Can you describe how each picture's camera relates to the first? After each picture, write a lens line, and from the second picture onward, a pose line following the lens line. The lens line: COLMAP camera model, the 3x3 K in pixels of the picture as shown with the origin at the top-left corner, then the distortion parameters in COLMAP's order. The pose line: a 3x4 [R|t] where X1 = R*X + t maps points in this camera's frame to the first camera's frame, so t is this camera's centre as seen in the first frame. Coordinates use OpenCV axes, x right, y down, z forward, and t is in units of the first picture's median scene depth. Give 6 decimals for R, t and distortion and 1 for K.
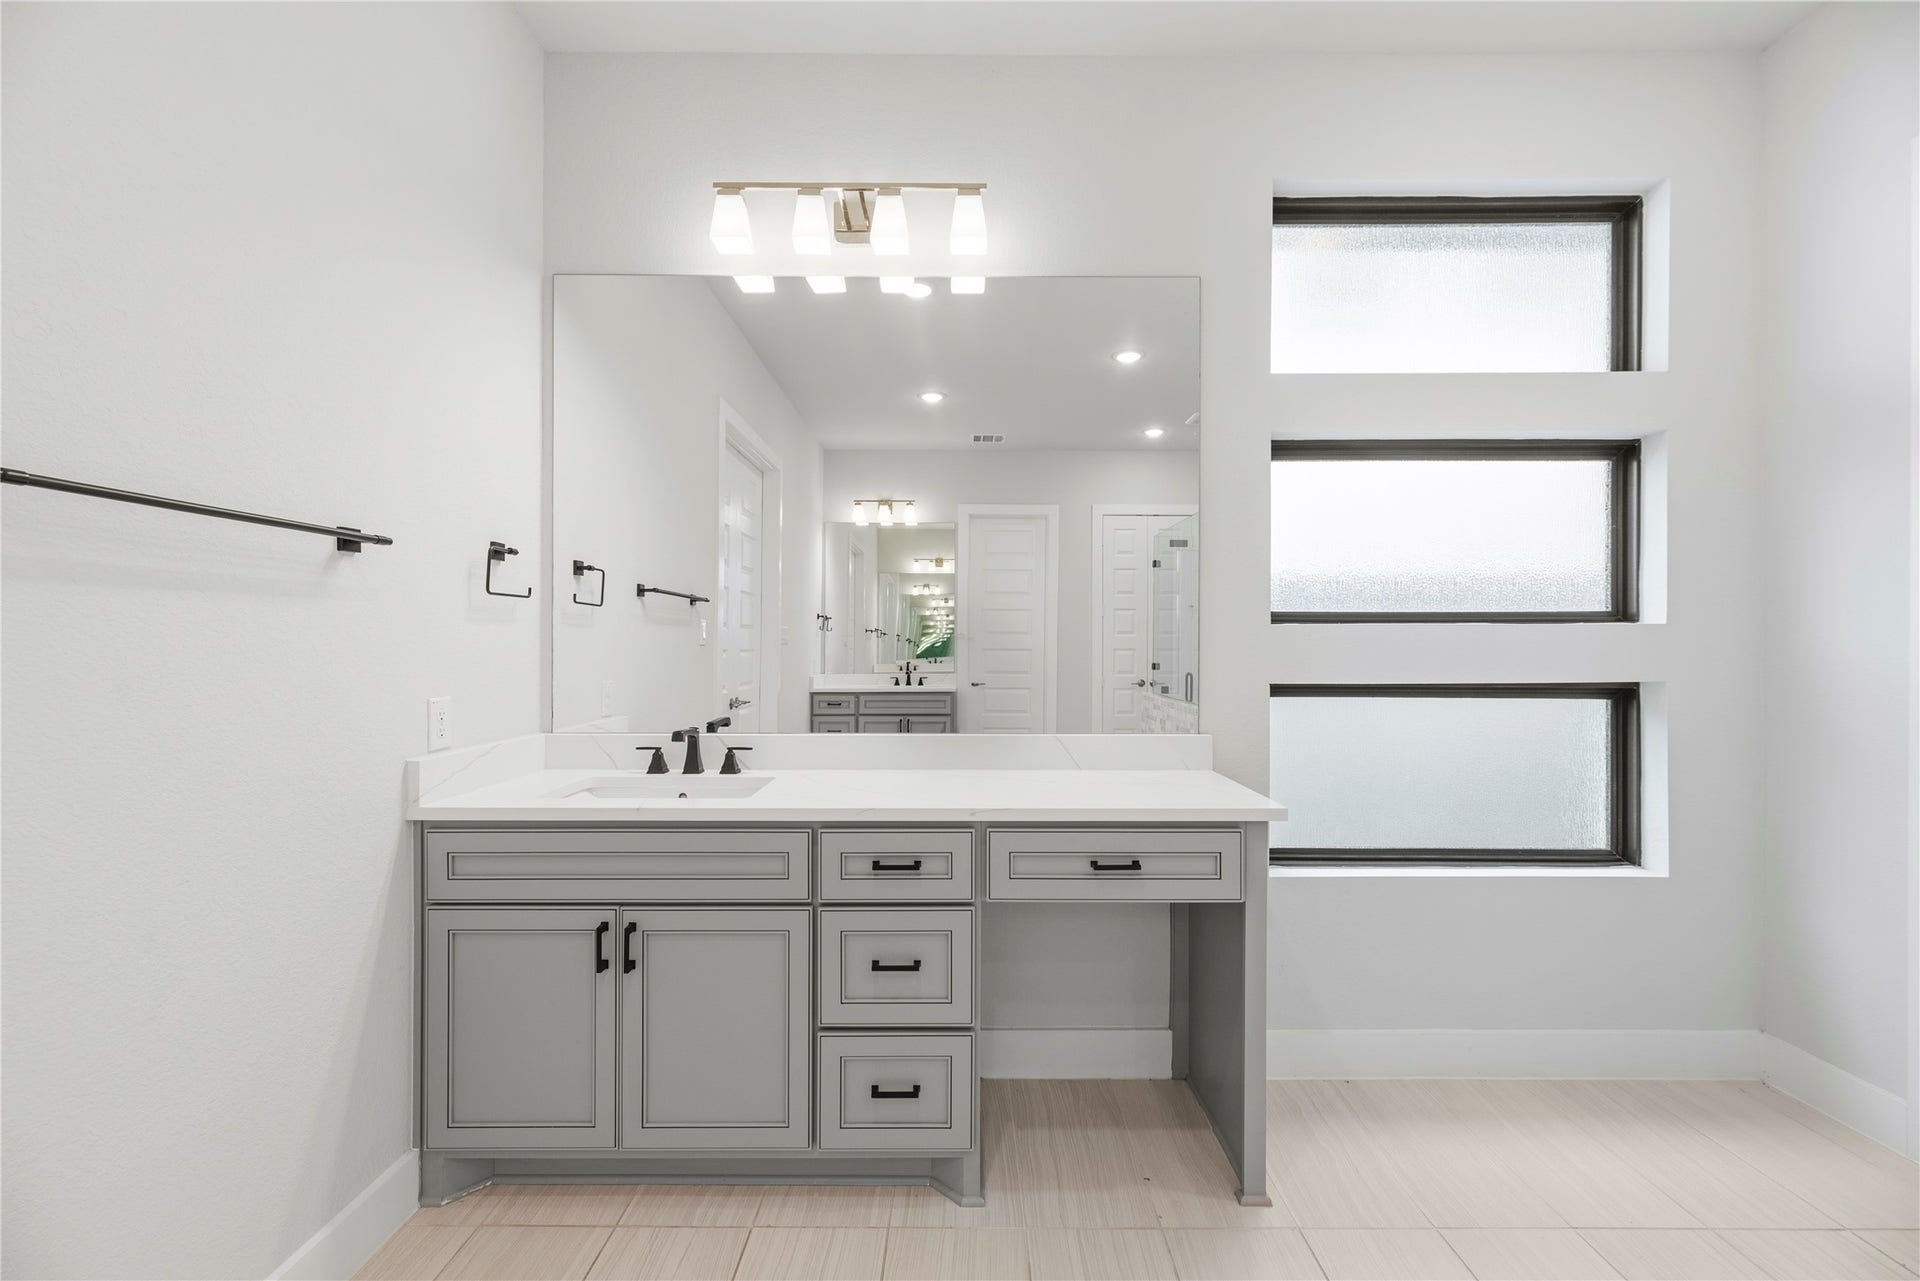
lens RADIAL K [[791.3, 0, 962.6], [0, 791.3, 628.7], [0, 0, 1]] dist [-0.001476, 0.000290]
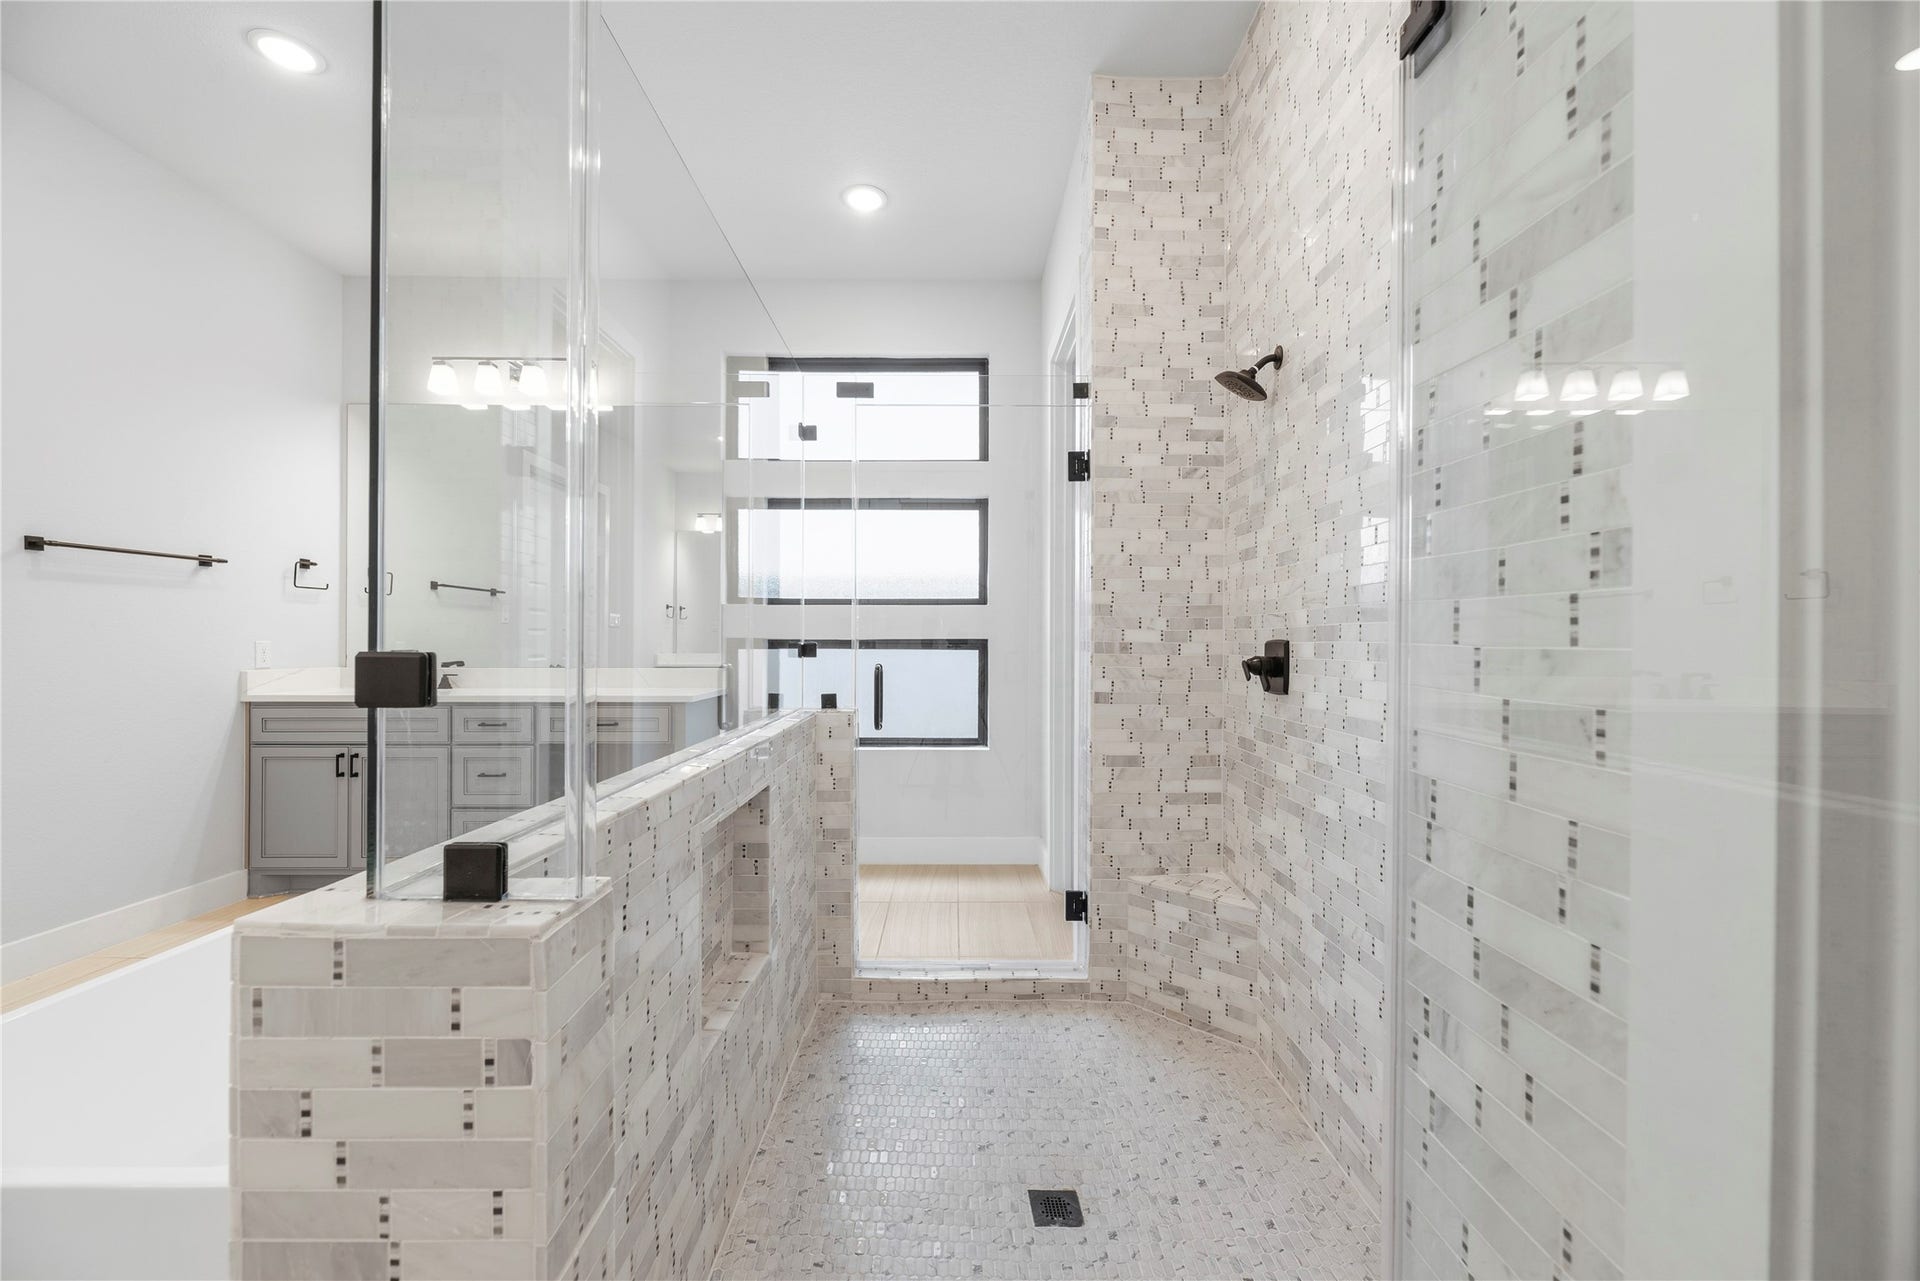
lens RADIAL K [[789.5, 0, 958.6], [0, 789.5, 623.1], [0, 0, 1]] dist [0.002548, 0.000287]
pose [[0.999974, -0.000500, 0.007208, 1.066012], [0.000512, 0.999999, -0.001628, 0.049665], [-0.007207, 0.001632, 0.999973, -0.981803]]
